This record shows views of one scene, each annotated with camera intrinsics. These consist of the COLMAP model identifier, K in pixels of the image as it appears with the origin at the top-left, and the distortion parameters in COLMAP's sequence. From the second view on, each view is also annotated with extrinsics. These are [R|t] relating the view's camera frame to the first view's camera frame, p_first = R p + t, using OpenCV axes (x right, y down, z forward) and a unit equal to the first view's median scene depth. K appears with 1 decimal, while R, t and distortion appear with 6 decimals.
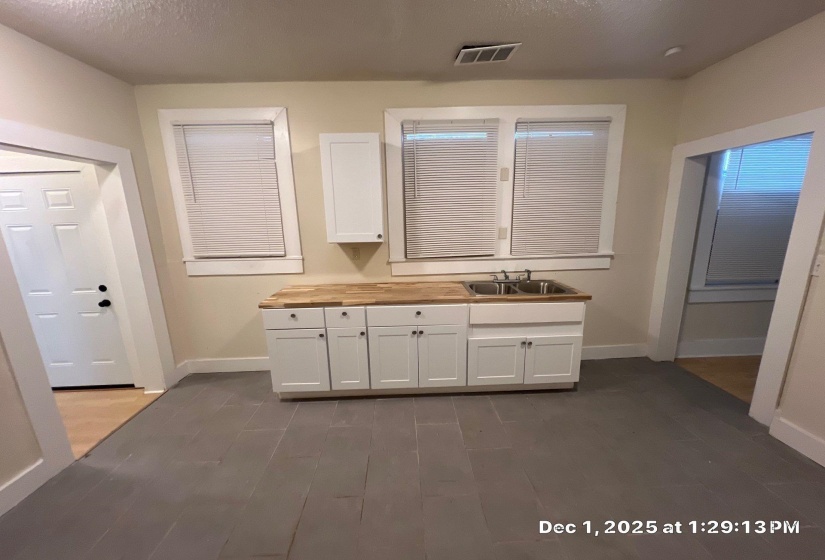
lens RADIAL K [[321.7, 0, 413.8], [0, 321.7, 295.0], [0, 0, 1]] dist [-0.001808, -0.000198]
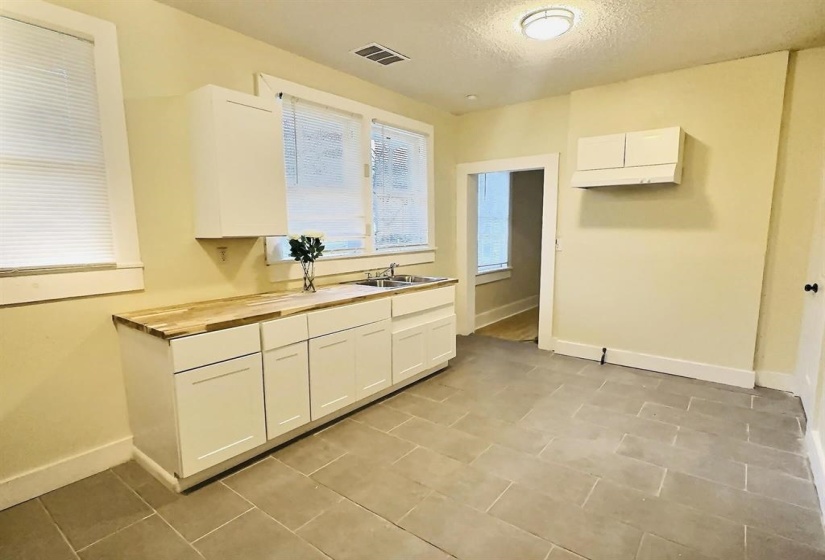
lens RADIAL K [[436.7, 0, 414.1], [0, 436.7, 296.3], [0, 0, 1]] dist [0.000212, -0.000157]
pose [[0.630482, -0.105550, 0.768994, -0.762564], [0.178725, 0.983832, -0.011494, 0.052273], [-0.755348, 0.144685, 0.639153, 0.095338]]
